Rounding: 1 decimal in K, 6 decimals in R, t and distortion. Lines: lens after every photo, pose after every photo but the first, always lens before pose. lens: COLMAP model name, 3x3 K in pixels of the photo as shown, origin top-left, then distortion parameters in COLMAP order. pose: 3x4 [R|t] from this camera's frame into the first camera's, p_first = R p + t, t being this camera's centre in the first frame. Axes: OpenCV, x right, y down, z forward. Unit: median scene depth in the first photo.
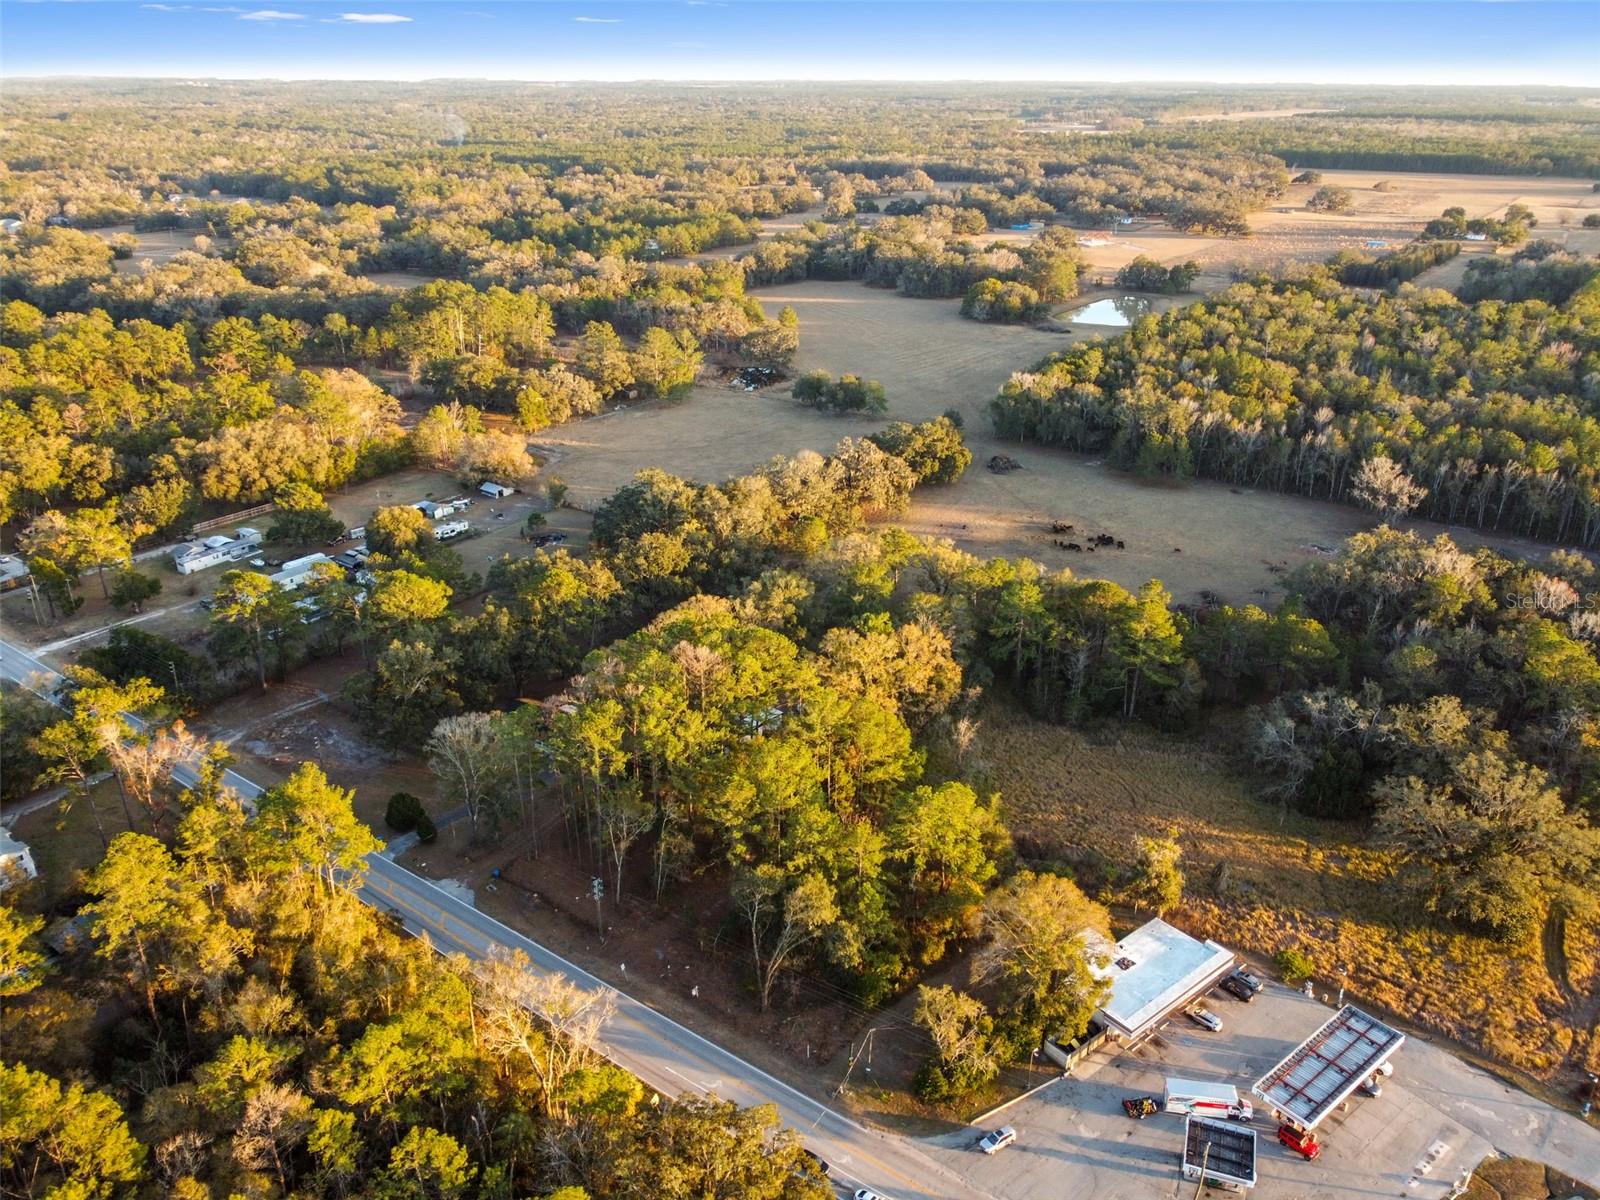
lens RADIAL K [[1213.2, 0, 793.8], [0, 1213.2, 599.2], [0, 0, 1]] dist [0.000759, -0.002022]
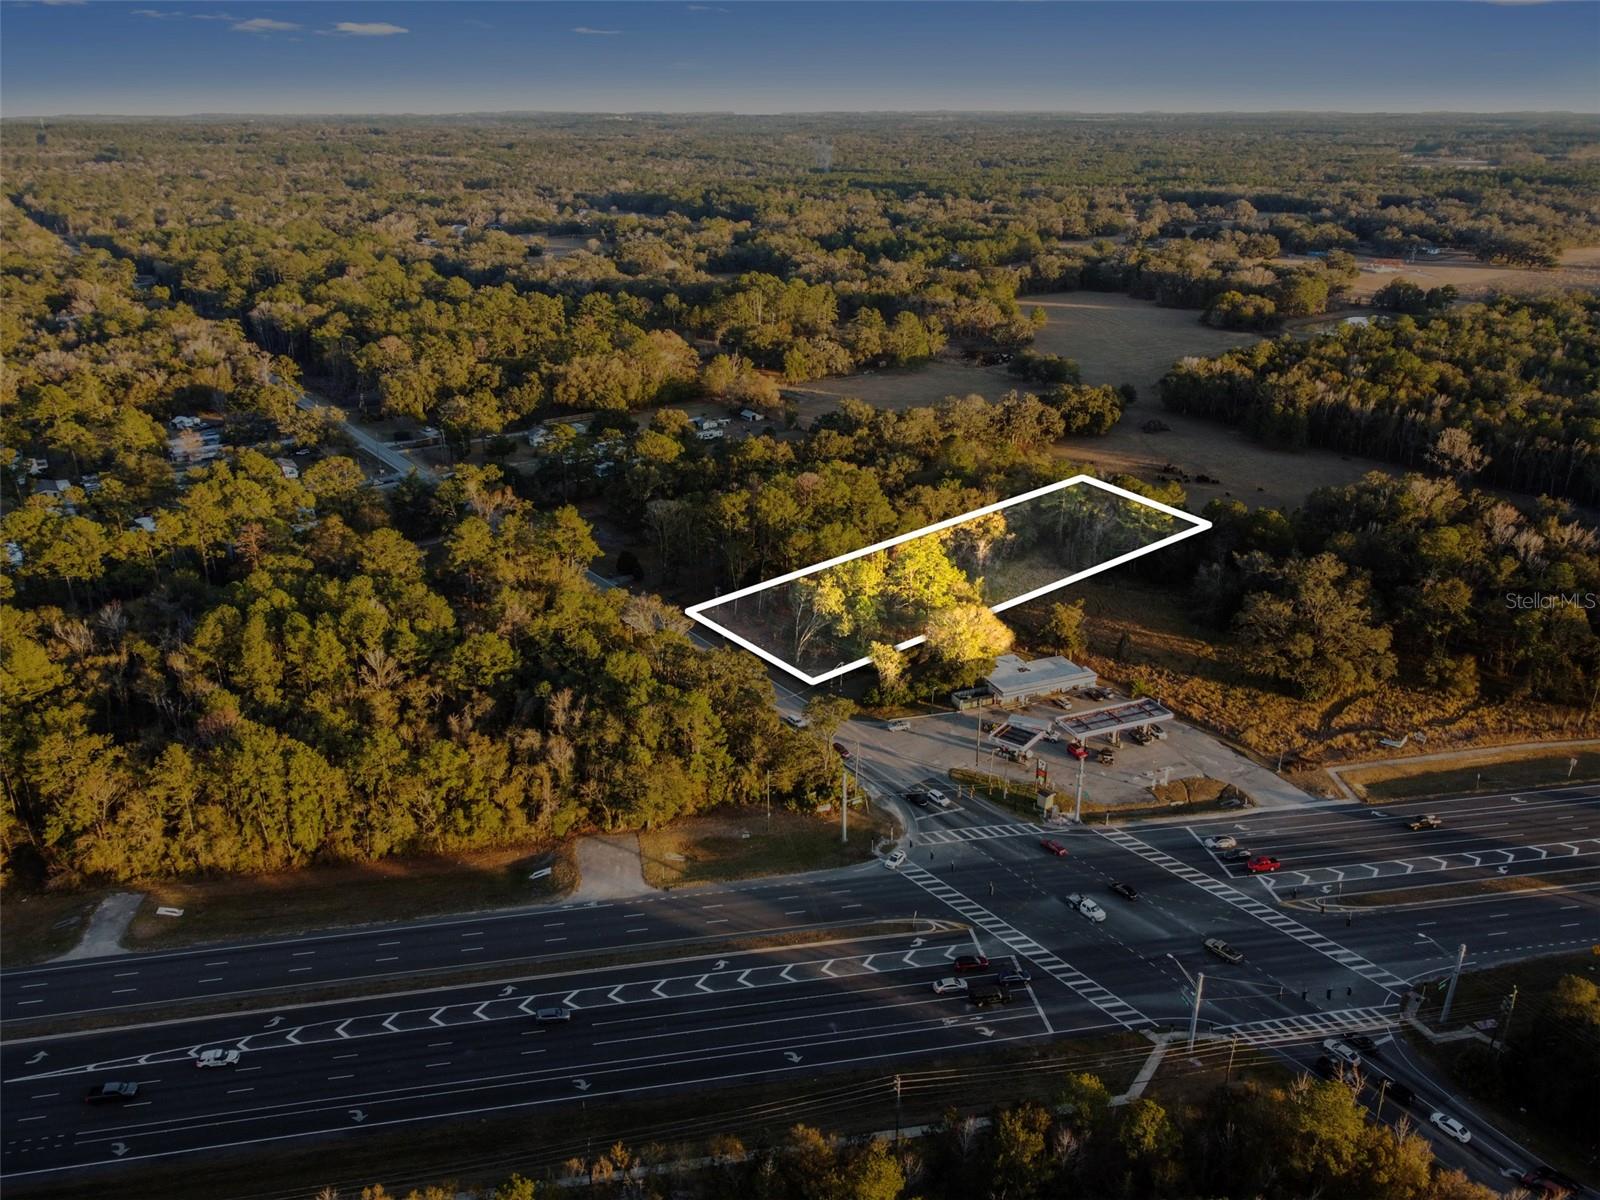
lens RADIAL K [[1216.0, 0, 796.8], [0, 1216.0, 603.5], [0, 0, 1]] dist [-0.004070, 0.002271]
pose [[0.956620, 0.106004, -0.271368, 0.108211], [-0.111738, 0.993721, -0.005722, 0.067657], [0.269057, 0.035796, 0.962459, -0.158731]]
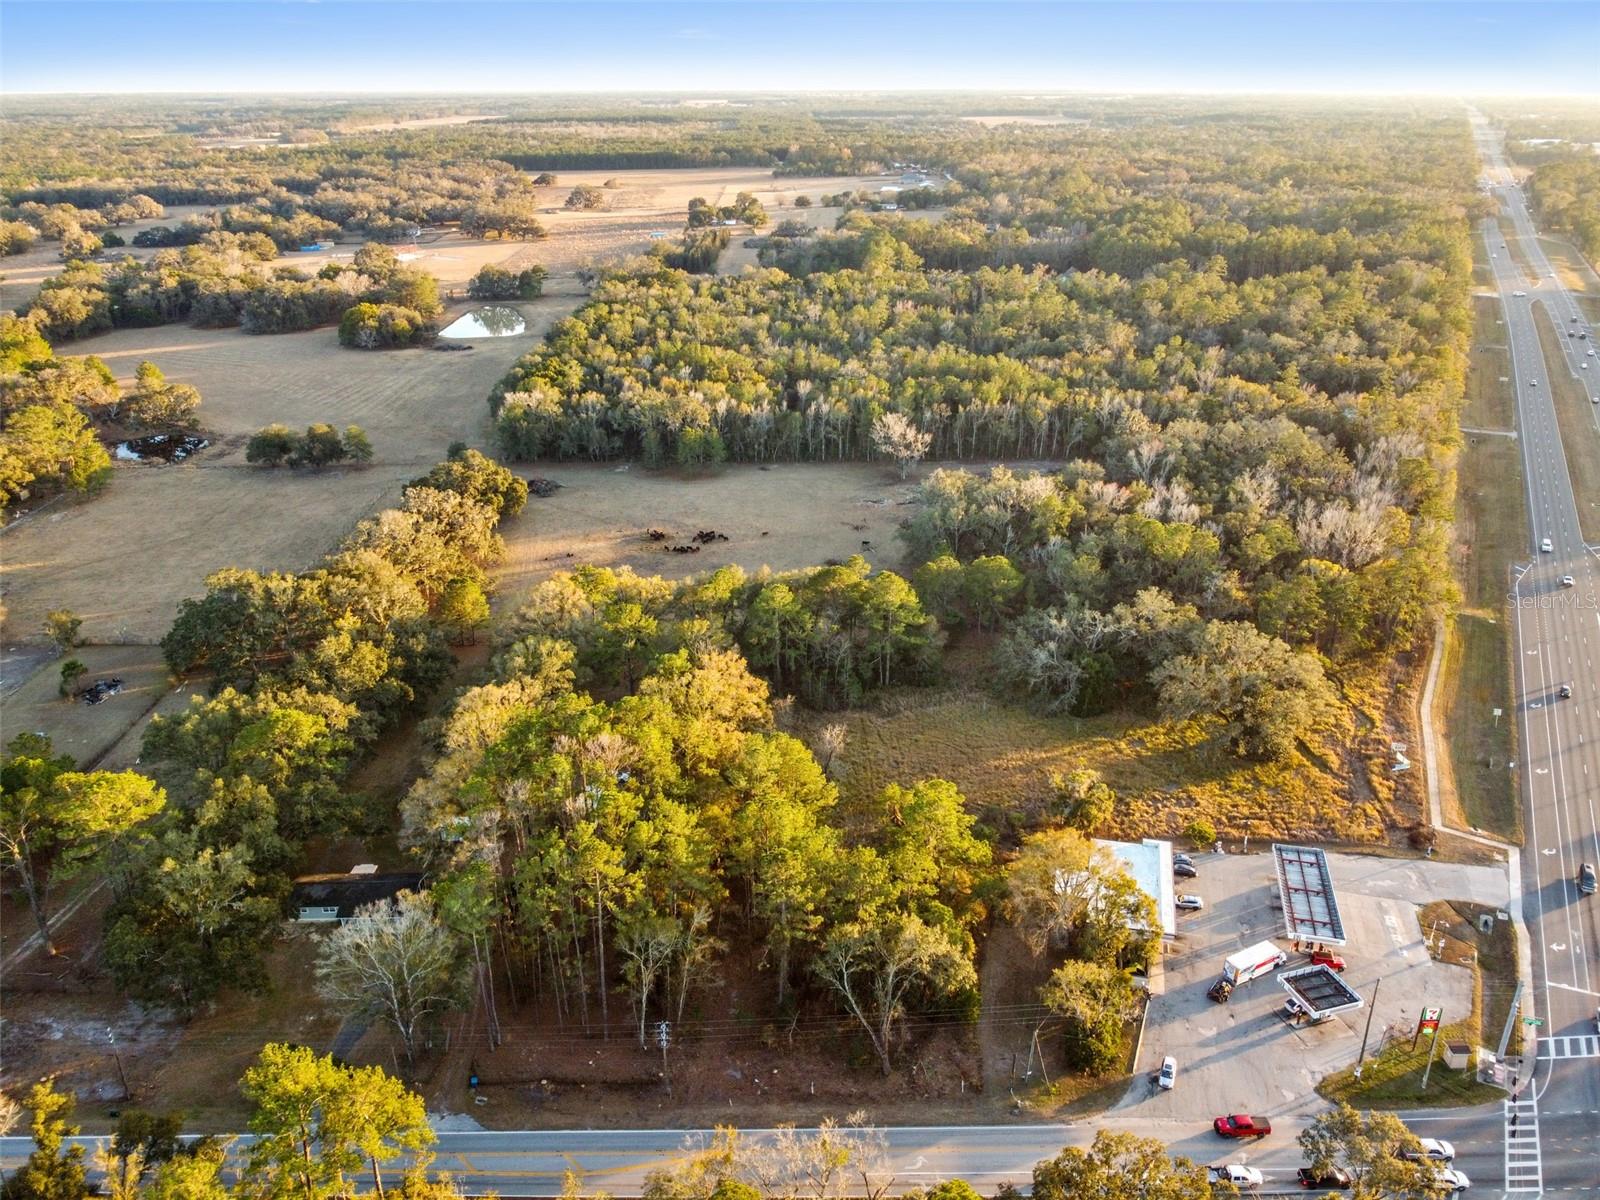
lens RADIAL K [[1213.2, 0, 793.8], [0, 1213.2, 599.2], [0, 0, 1]] dist [0.000759, -0.002022]
pose [[0.802117, -0.243020, 0.545481, -0.130313], [0.246627, 0.966720, 0.068030, -0.025099], [-0.543860, 0.079963, 0.835358, 0.057548]]
